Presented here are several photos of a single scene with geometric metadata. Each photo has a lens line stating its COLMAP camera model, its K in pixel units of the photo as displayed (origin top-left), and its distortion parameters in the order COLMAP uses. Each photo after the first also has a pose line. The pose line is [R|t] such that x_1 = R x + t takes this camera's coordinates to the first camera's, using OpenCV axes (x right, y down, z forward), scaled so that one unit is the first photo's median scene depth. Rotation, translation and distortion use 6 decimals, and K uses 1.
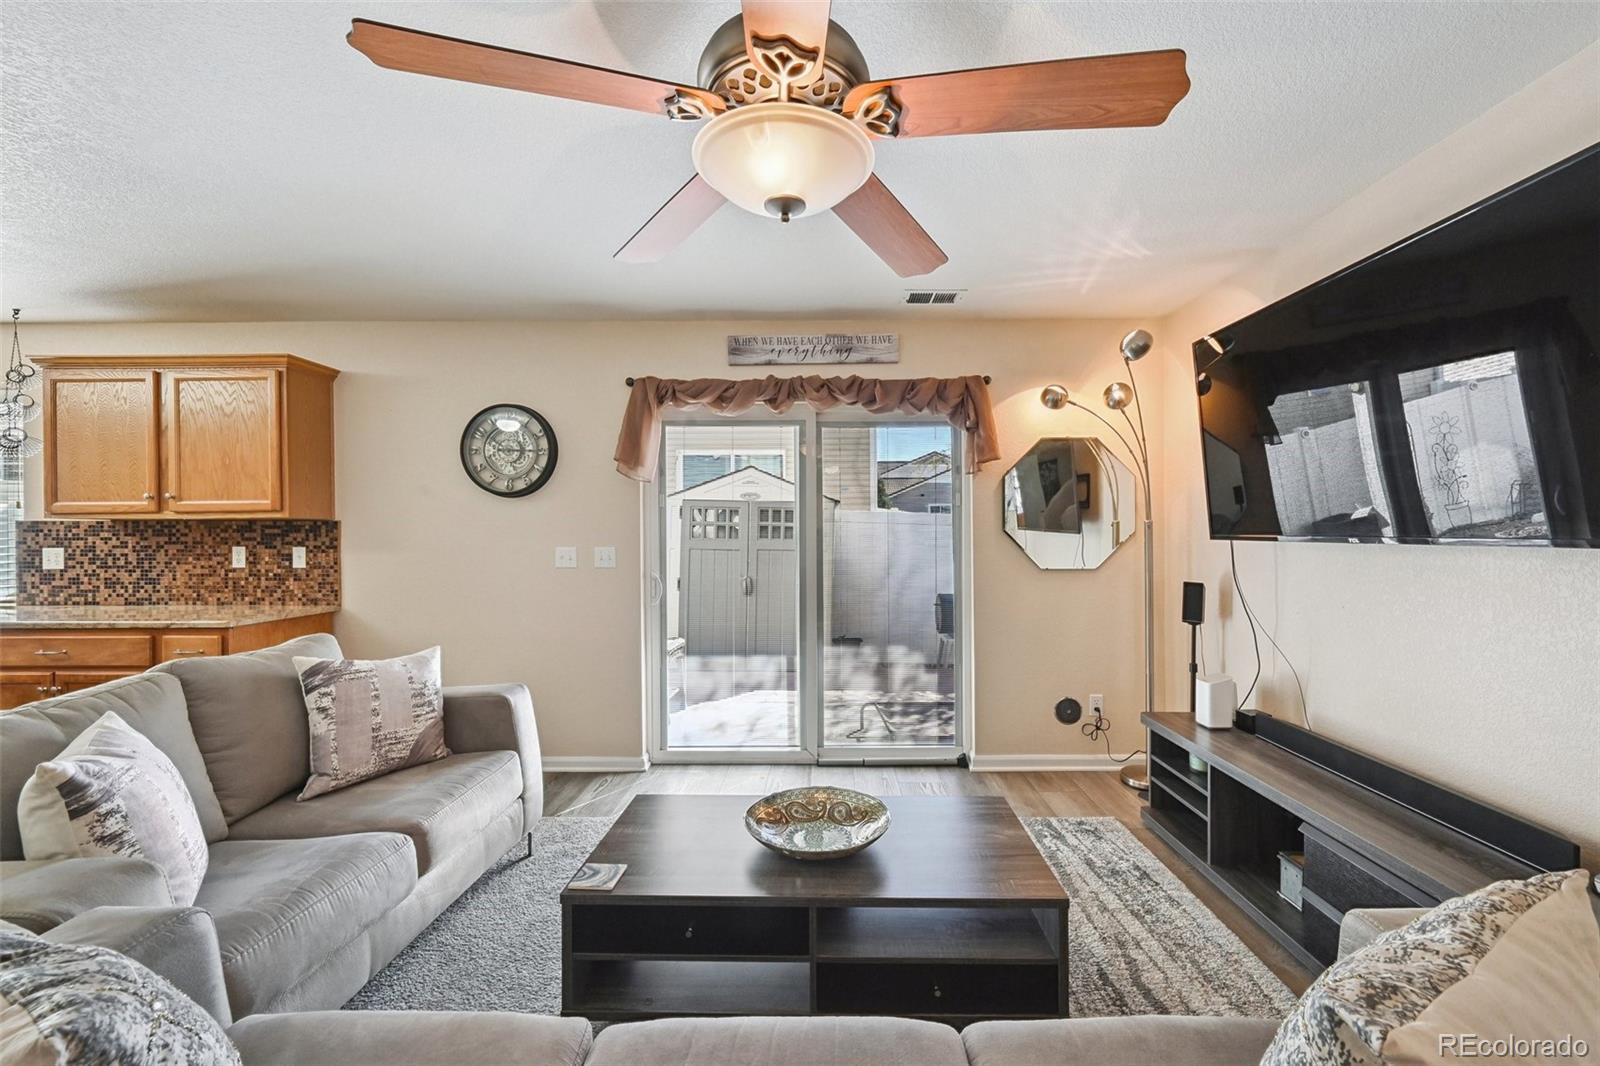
lens RADIAL K [[638.3, 0, 824.6], [0, 638.3, 536.9], [0, 0, 1]] dist [-0.000957, 0.000210]
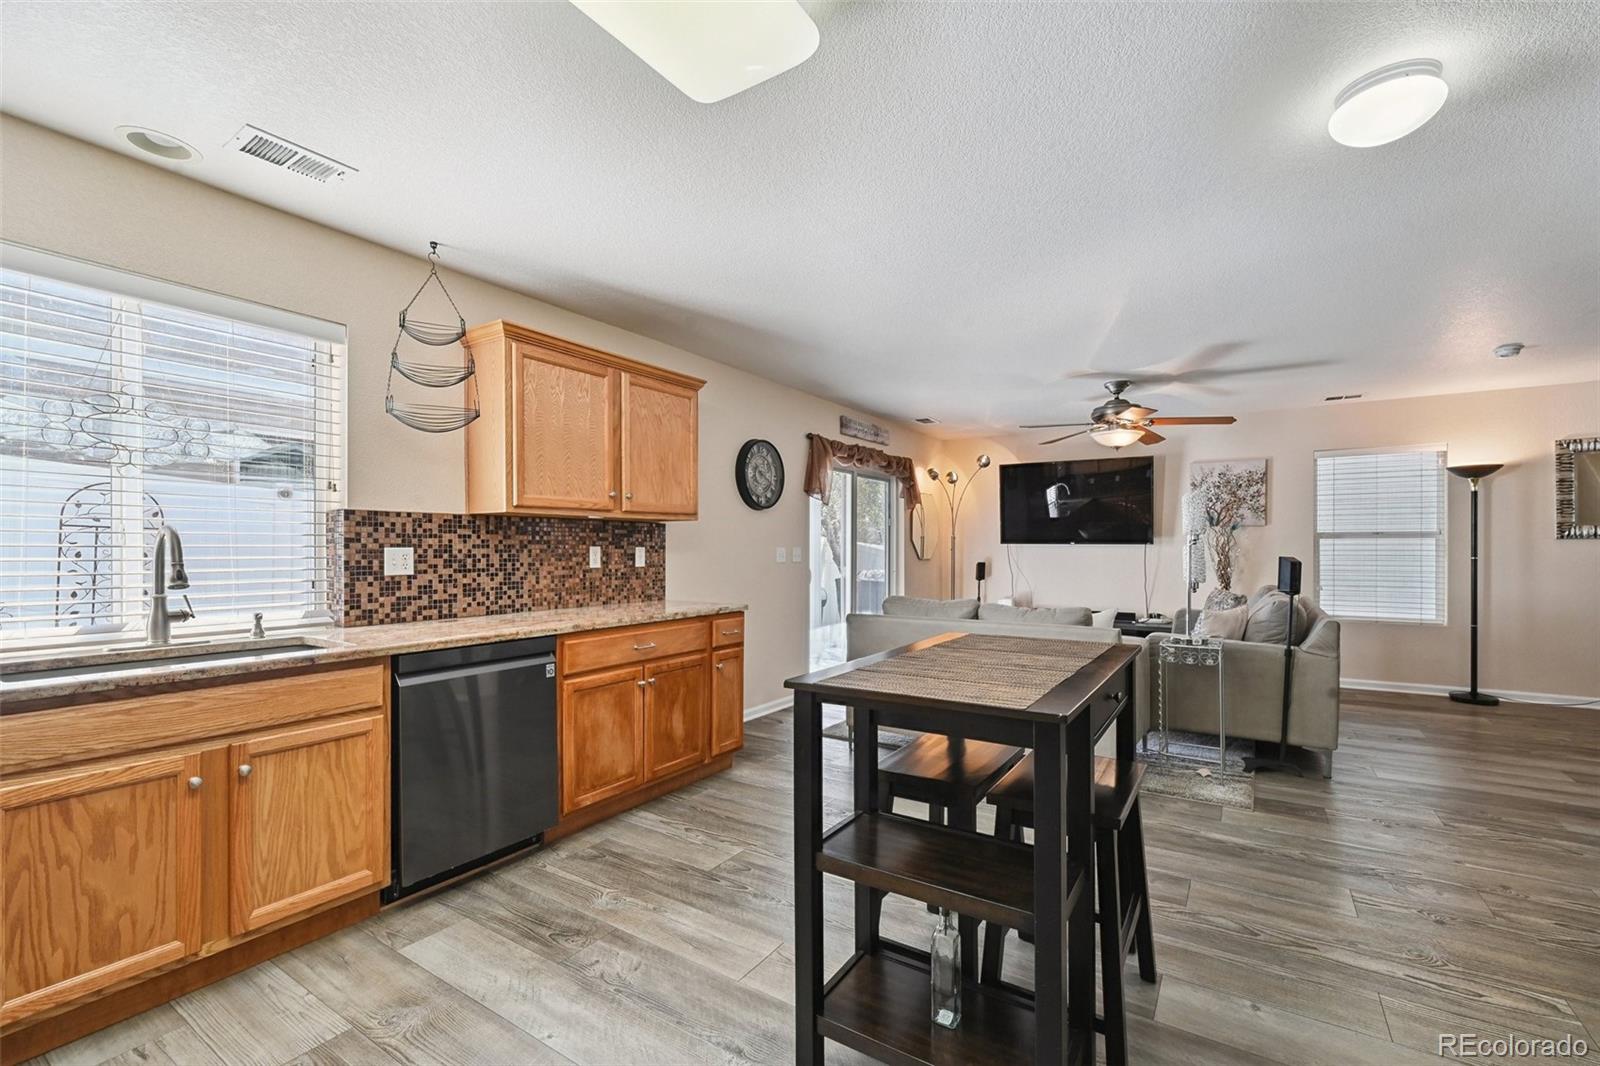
lens RADIAL K [[685.6, 0, 807.7], [0, 685.6, 549.3], [0, 0, 1]] dist [-0.000364, -0.000005]
pose [[0.541645, 0.000146, 0.840608, -1.634643], [0.002080, 0.999997, -0.001515, 0.021961], [-0.840605, 0.002569, 0.541643, 0.146320]]
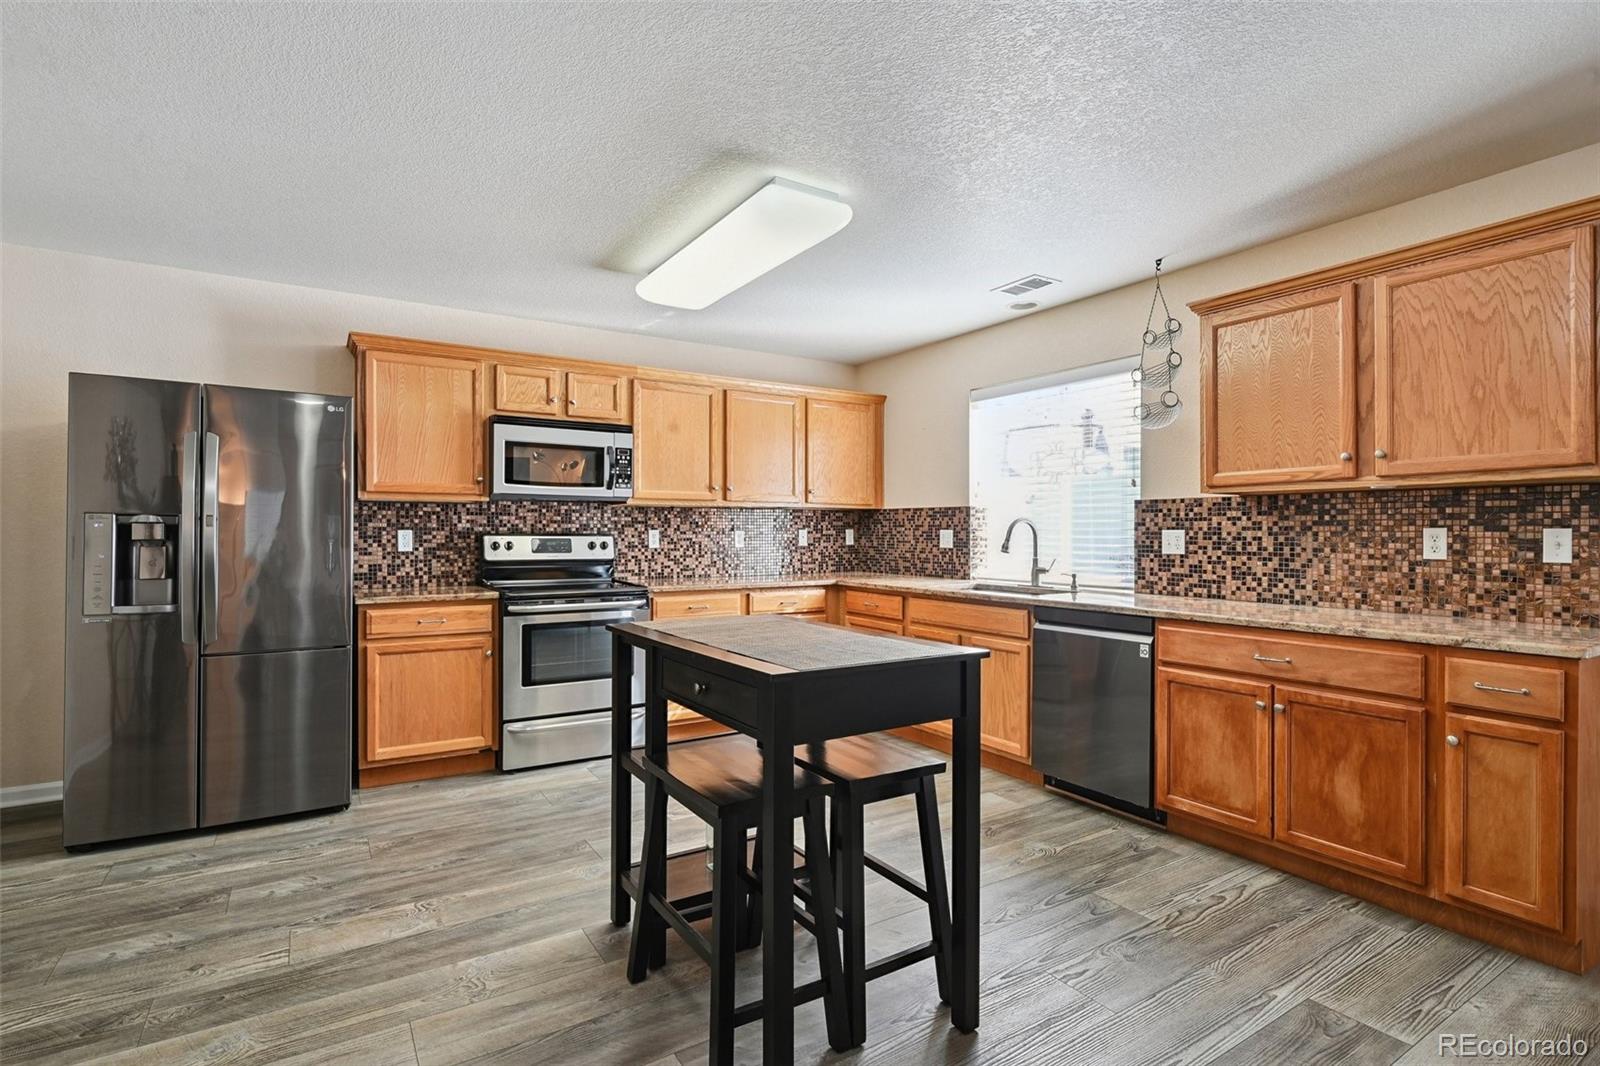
lens RADIAL K [[776.5, 0, 798.7], [0, 776.5, 533.5], [0, 0, 1]] dist [0.000134, 0.001016]
pose [[0.534689, 0.003961, -0.845039, -0.586191], [-0.005308, 0.999985, 0.001329, 0.023686], [0.845032, 0.003775, 0.534702, -0.001134]]
